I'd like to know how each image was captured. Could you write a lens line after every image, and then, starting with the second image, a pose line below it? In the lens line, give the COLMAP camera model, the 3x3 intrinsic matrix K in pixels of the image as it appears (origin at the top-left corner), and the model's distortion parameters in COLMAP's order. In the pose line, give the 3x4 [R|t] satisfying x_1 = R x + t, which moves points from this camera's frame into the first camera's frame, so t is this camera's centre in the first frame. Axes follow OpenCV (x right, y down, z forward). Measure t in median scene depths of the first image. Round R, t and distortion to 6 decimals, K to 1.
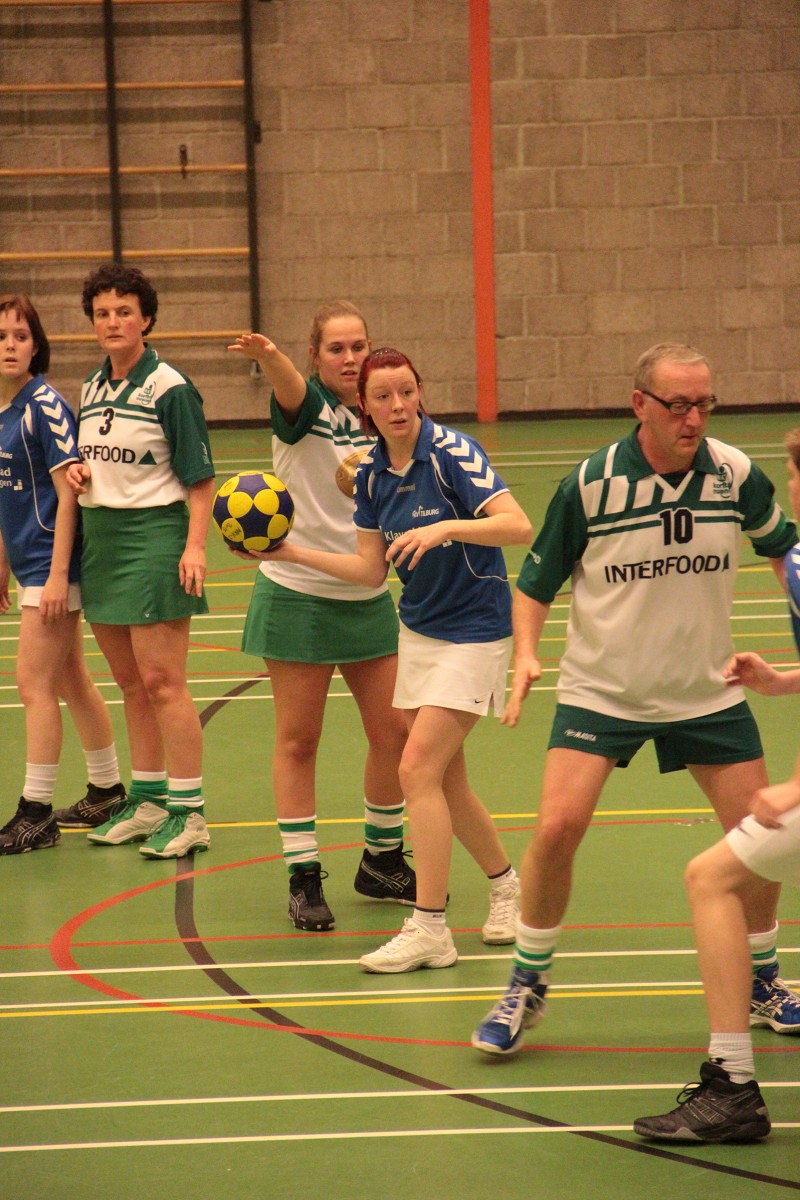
lens RADIAL K [[6973.1, 0, 397.8], [0, 6973.1, 553.8], [0, 0, 1]] dist [2.160960, -13.688423]
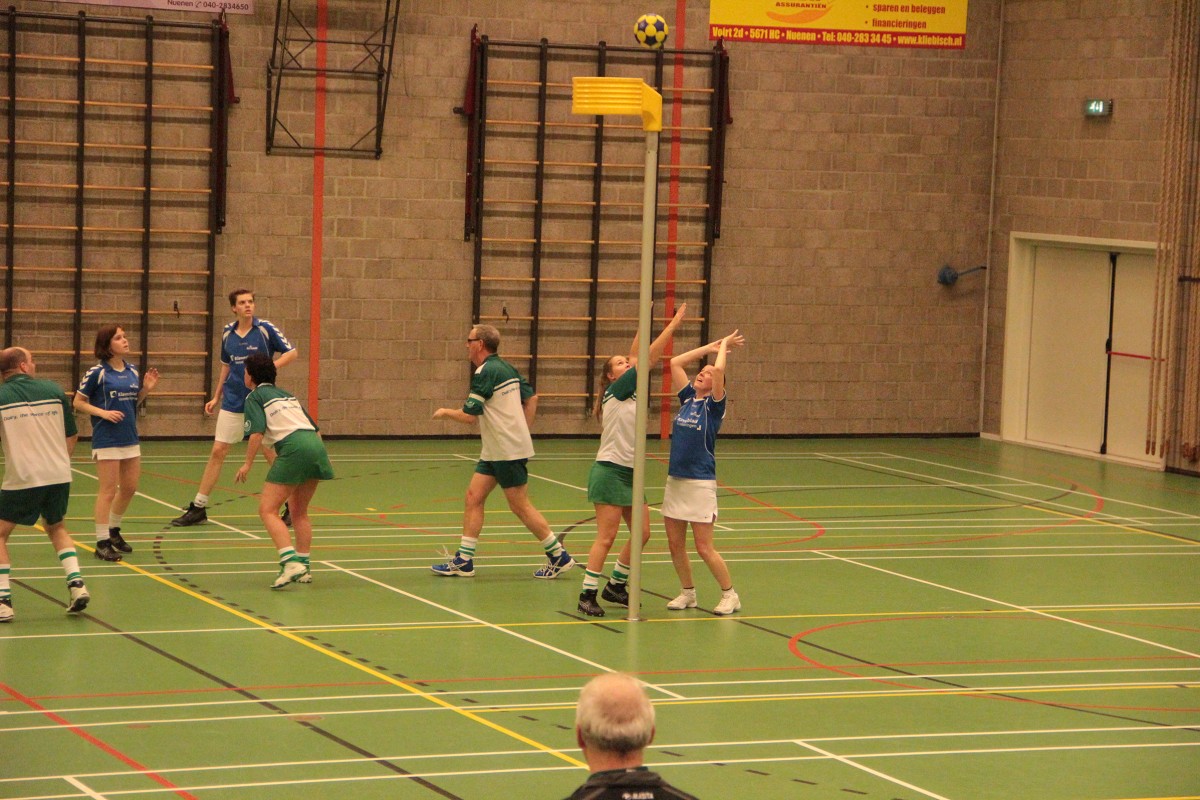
lens RADIAL K [[3559.6, 0, 604.2], [0, 3559.6, 429.7], [0, 0, 1]] dist [0.748612, -0.482246]
pose [[0.922700, 0.025846, 0.384652, -0.316766], [-0.015369, 0.999423, -0.030287, 0.008912], [-0.385213, 0.022034, 0.922565, -0.011286]]
